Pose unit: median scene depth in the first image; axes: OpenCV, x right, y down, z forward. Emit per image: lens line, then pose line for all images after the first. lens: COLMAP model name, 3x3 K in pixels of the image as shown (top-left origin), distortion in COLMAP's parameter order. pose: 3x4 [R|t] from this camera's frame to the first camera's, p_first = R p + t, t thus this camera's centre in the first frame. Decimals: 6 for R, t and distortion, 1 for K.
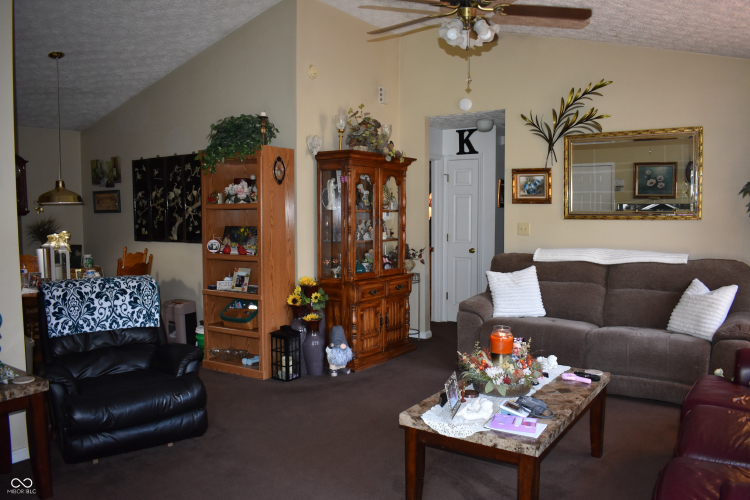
lens RADIAL K [[597.6, 0, 375.0], [0, 597.6, 250.0], [0, 0, 1]] dist [-0.085168, 0.005666]
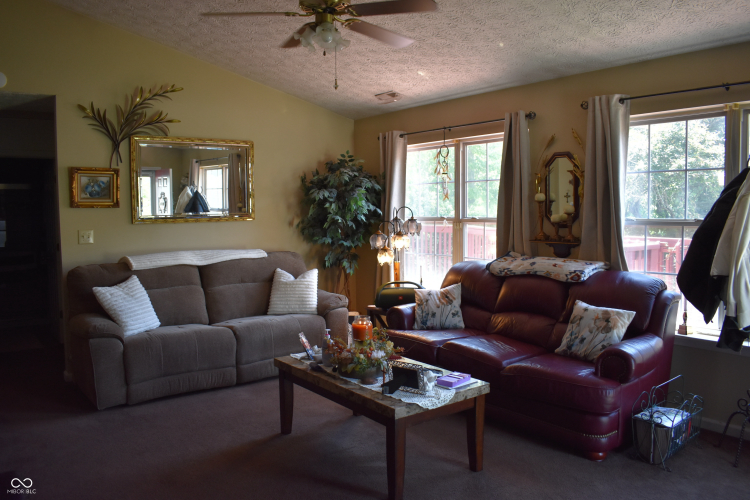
lens RADIAL K [[597.6, 0, 375.0], [0, 597.6, 250.0], [0, 0, 1]] dist [-0.085168, 0.005666]
pose [[0.285130, -0.063268, 0.956398, -0.505316], [0.075209, 0.996219, 0.043480, -0.024303], [-0.955533, 0.059533, 0.288811, 0.392161]]
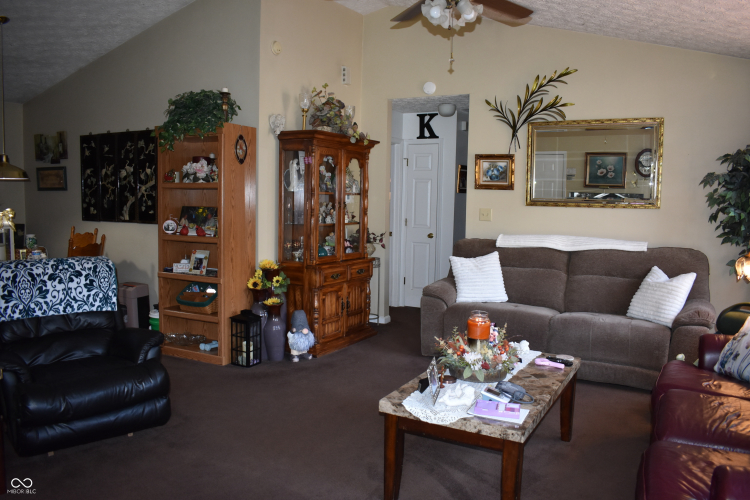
lens RADIAL K [[597.6, 0, 375.0], [0, 597.6, 250.0], [0, 0, 1]] dist [-0.085168, 0.005666]
pose [[0.995417, 0.012353, 0.094830, -0.033462], [-0.014759, 0.999586, 0.024717, 0.002319], [-0.094486, -0.026004, 0.995187, 0.018401]]
